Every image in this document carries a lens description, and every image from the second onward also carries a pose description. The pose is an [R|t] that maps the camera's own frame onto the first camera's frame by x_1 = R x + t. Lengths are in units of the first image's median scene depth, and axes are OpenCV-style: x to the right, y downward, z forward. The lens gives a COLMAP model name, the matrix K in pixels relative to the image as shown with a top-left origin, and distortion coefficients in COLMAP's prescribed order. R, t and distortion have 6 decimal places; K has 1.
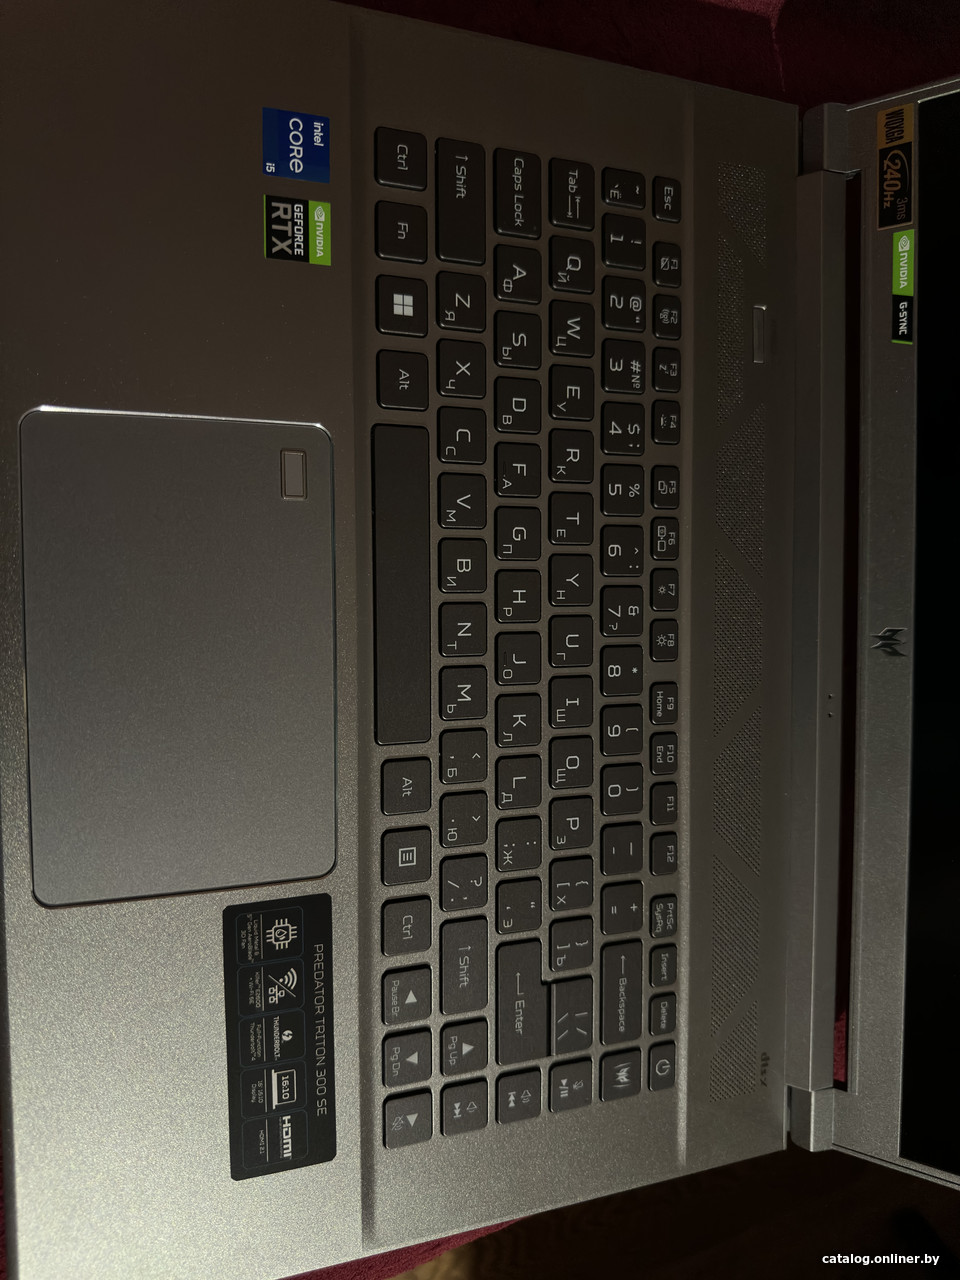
lens RADIAL K [[875.8, 0, 507.0], [0, 875.8, 626.5], [0, 0, 1]] dist [0.001052, -0.035661]
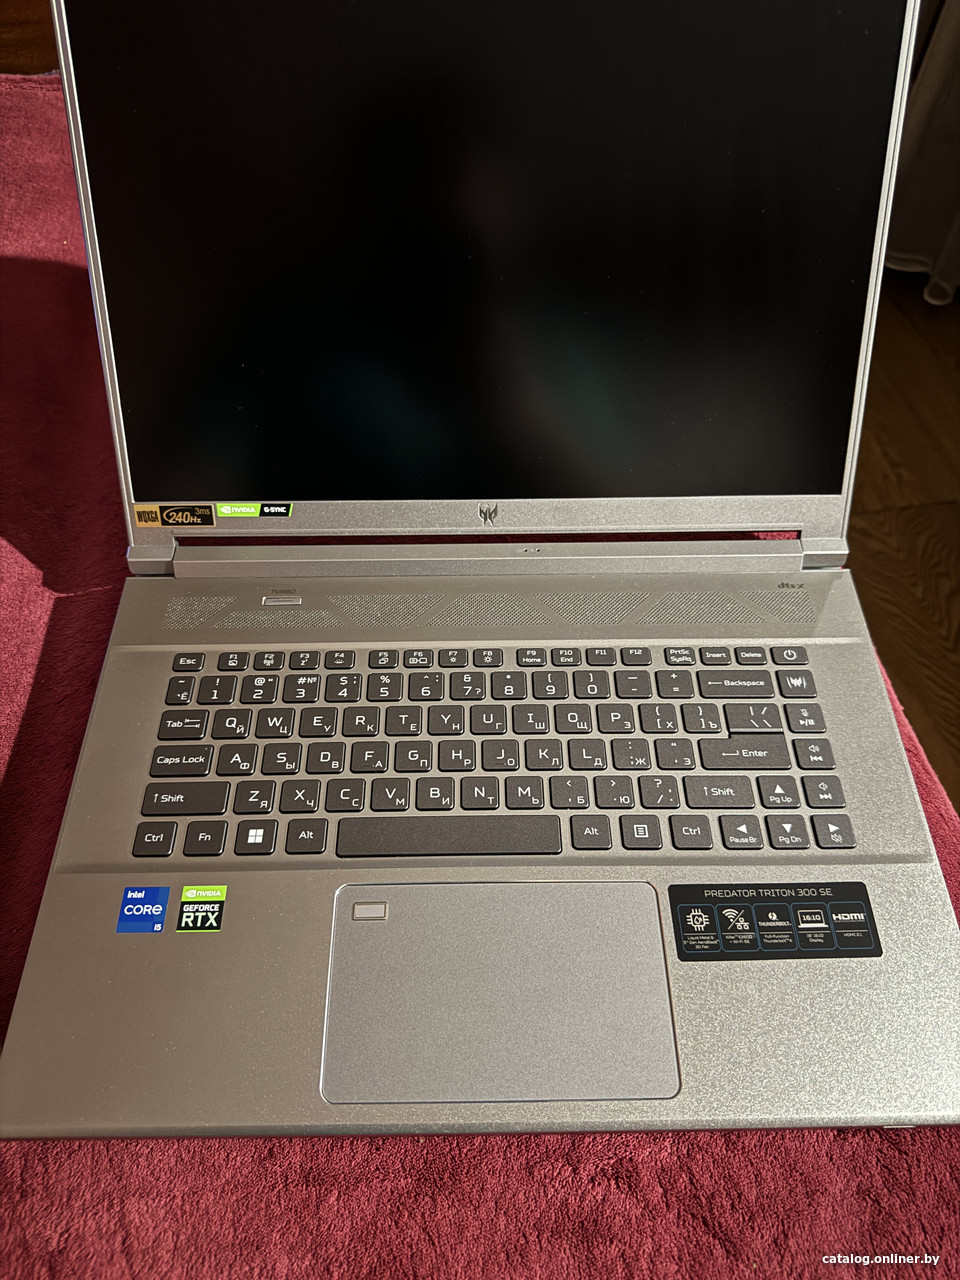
lens RADIAL K [[875.8, 0, 479.5], [0, 875.8, 597.2], [0, 0, 1]] dist [0.001052, -0.035661]
pose [[-0.010426, -0.959278, 0.282271, -0.143347], [0.999185, -0.021002, -0.034465, 0.058541], [0.038990, 0.281681, 0.958715, -0.459153]]
